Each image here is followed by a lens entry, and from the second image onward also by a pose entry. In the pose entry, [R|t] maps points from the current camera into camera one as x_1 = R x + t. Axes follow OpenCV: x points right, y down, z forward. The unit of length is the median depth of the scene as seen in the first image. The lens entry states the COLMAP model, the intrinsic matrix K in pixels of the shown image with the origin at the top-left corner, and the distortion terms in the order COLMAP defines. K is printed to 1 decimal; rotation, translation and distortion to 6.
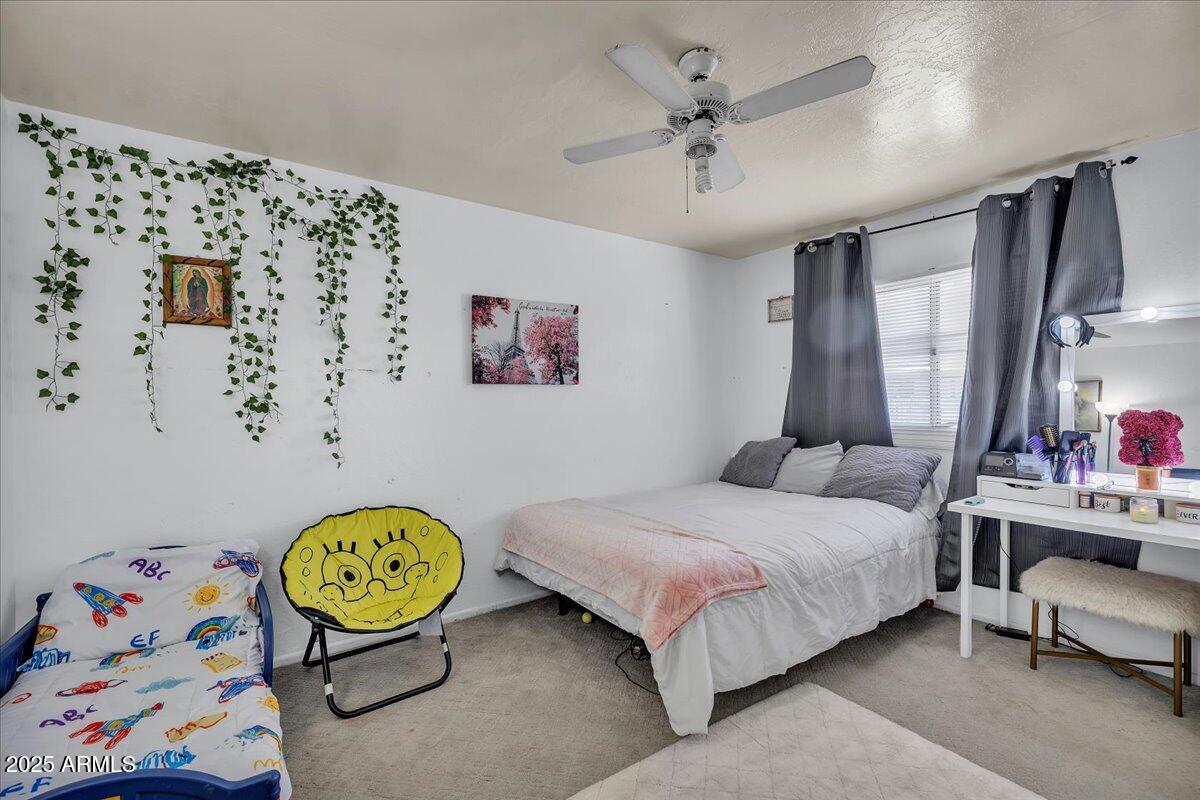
lens RADIAL K [[514.1, 0, 601.6], [0, 514.1, 394.5], [0, 0, 1]] dist [0.001372, 0.000303]
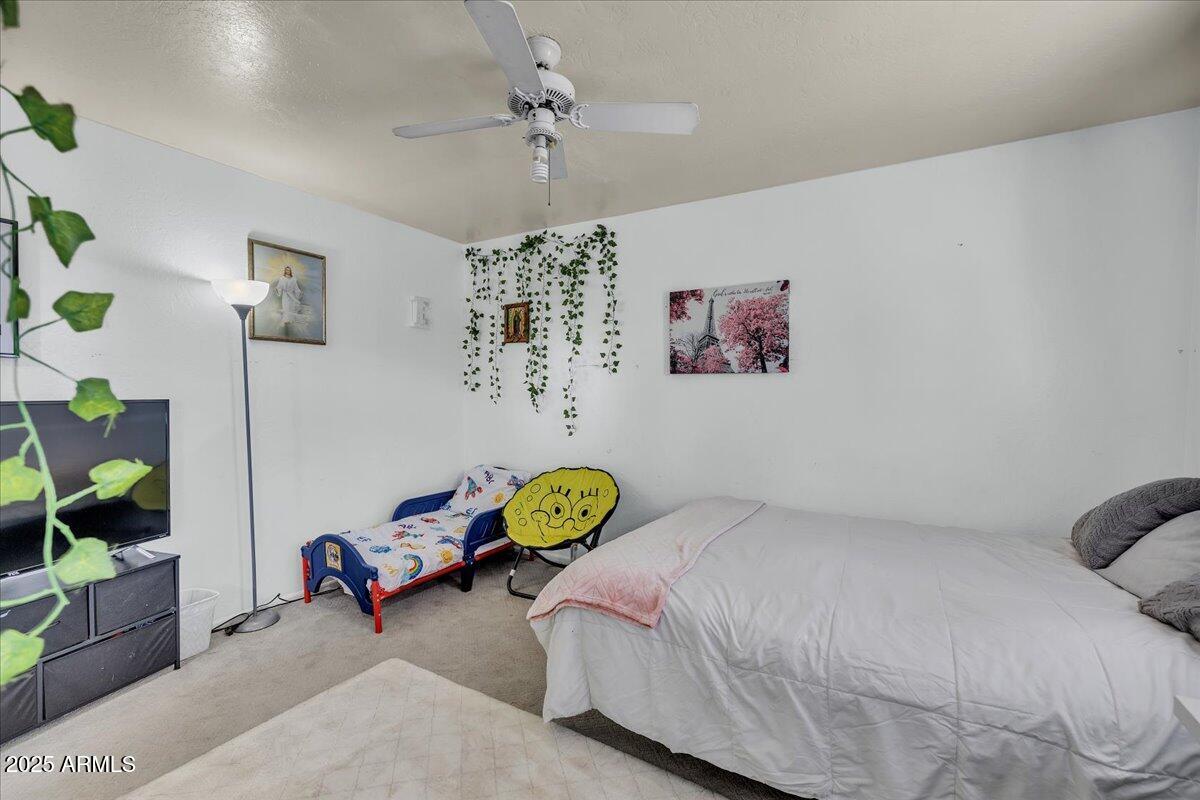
lens RADIAL K [[514.1, 0, 601.6], [0, 514.1, 394.5], [0, 0, 1]] dist [0.001372, 0.000303]
pose [[0.429253, 0.023665, -0.902874, 0.769589], [0.001338, 0.999639, 0.026838, -0.007747], [0.903183, -0.012728, 0.429067, 0.455181]]
